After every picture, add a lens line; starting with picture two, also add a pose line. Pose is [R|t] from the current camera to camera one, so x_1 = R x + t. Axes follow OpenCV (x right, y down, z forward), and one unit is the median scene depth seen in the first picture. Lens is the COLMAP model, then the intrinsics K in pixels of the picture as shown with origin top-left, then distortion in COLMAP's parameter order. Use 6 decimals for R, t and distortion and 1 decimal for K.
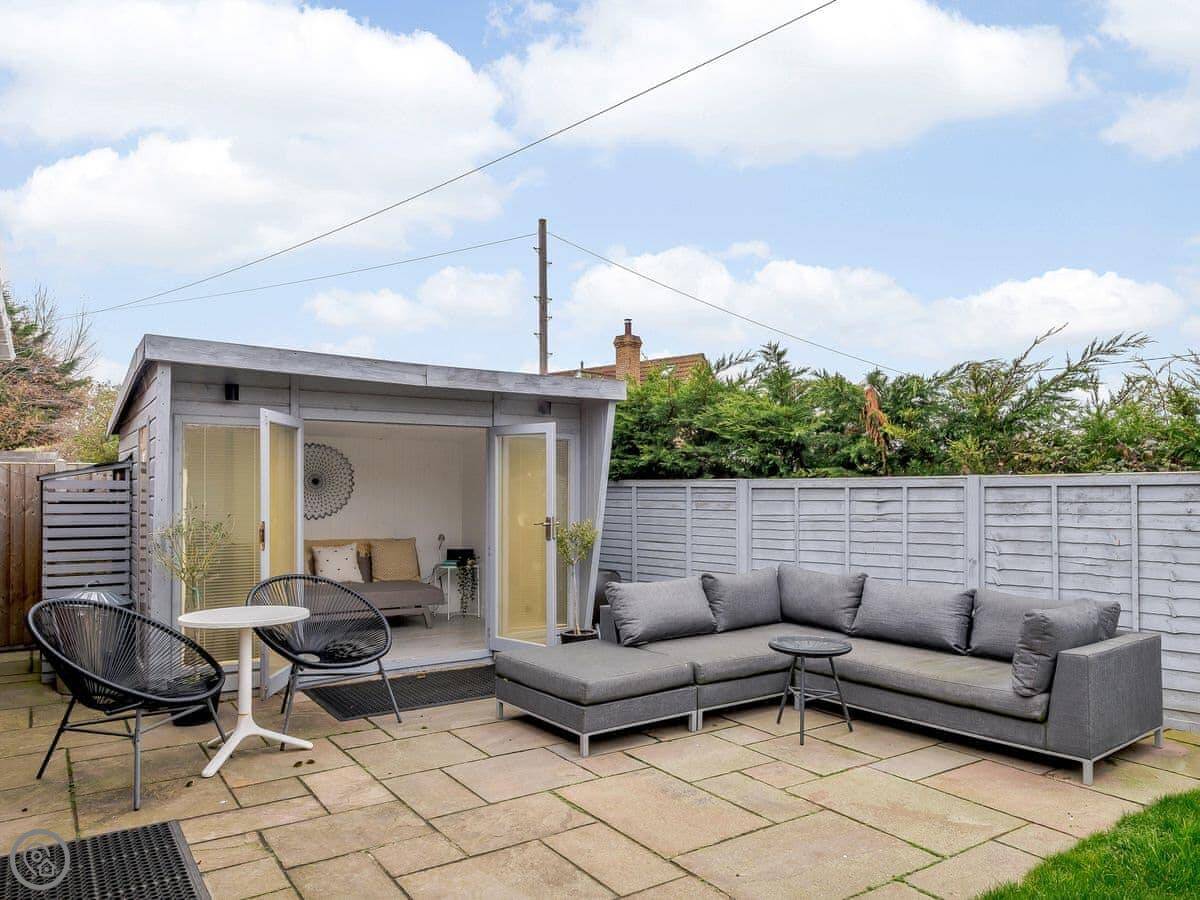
lens RADIAL K [[835.7, 0, 620.9], [0, 835.7, 481.4], [0, 0, 1]] dist [0.019251, -0.001707]
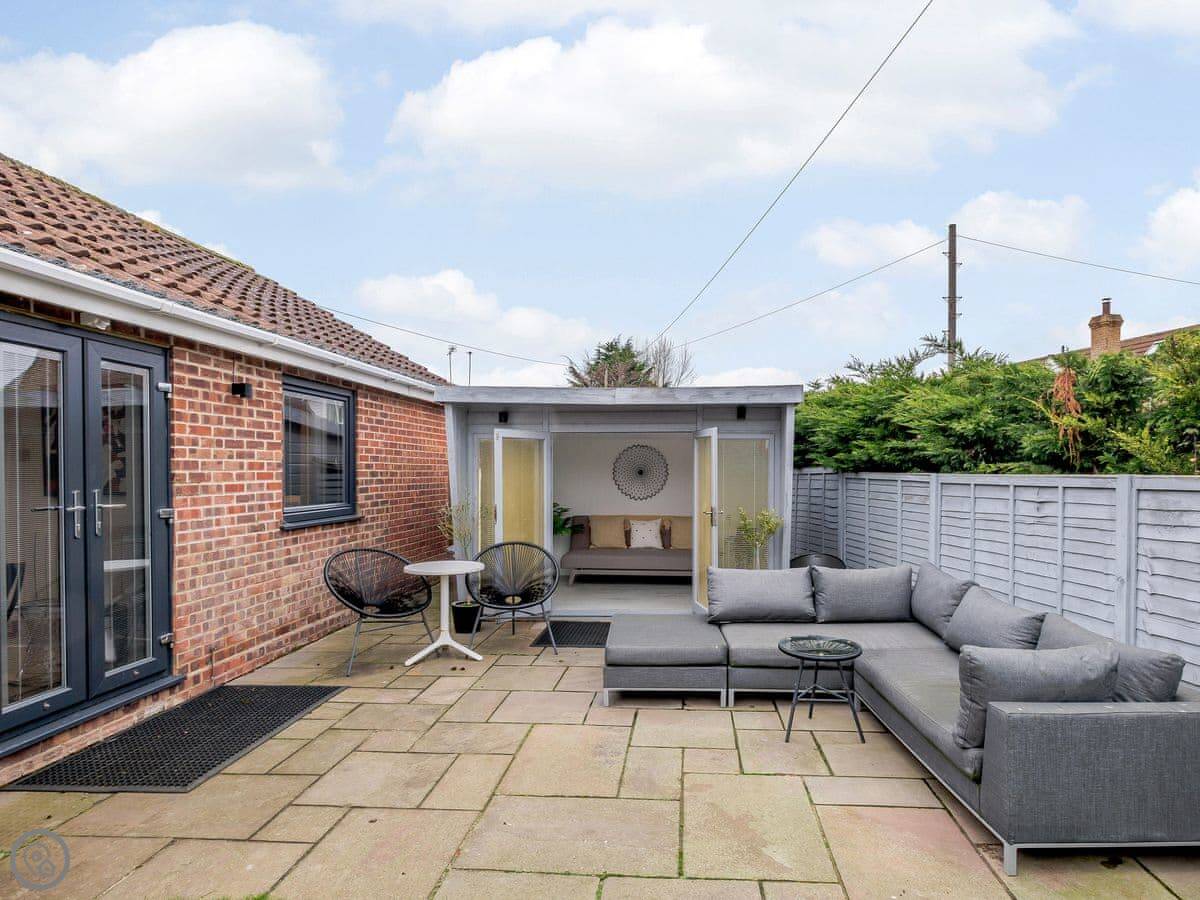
lens RADIAL K [[675.9, 0, 657.8], [0, 675.9, 477.8], [0, 0, 1]] dist [0.005552, 0.001084]
pose [[0.786531, 0.008693, -0.617489, 0.484972], [0.006868, 0.999716, 0.022823, -0.023170], [0.617512, -0.022193, 0.786248, 0.208569]]
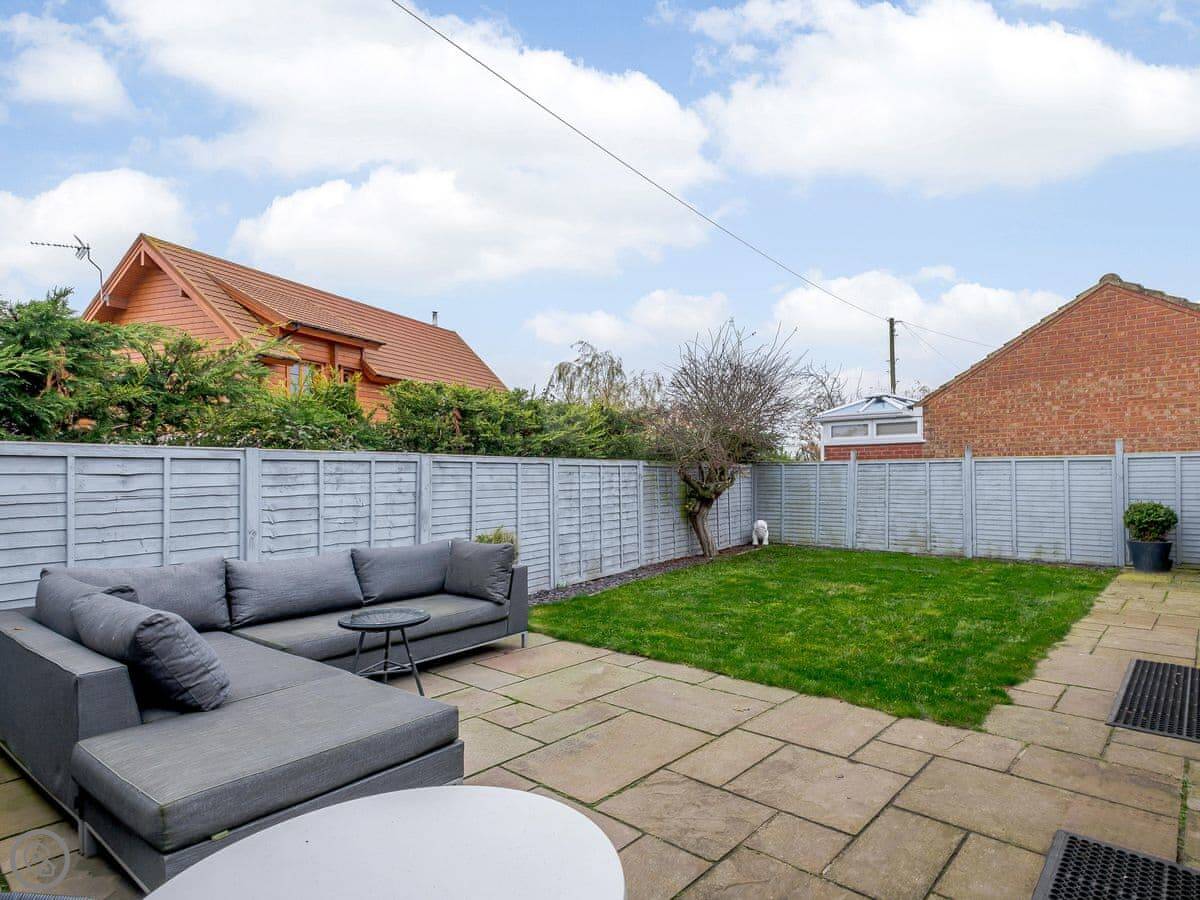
lens RADIAL K [[675.9, 0, 657.8], [0, 675.9, 477.8], [0, 0, 1]] dist [0.005552, 0.001084]
pose [[-0.271837, 0.000579, 0.962343, -0.522320], [-0.006427, 0.999976, -0.002417, 0.028532], [-0.962322, -0.006842, -0.271827, 0.774297]]
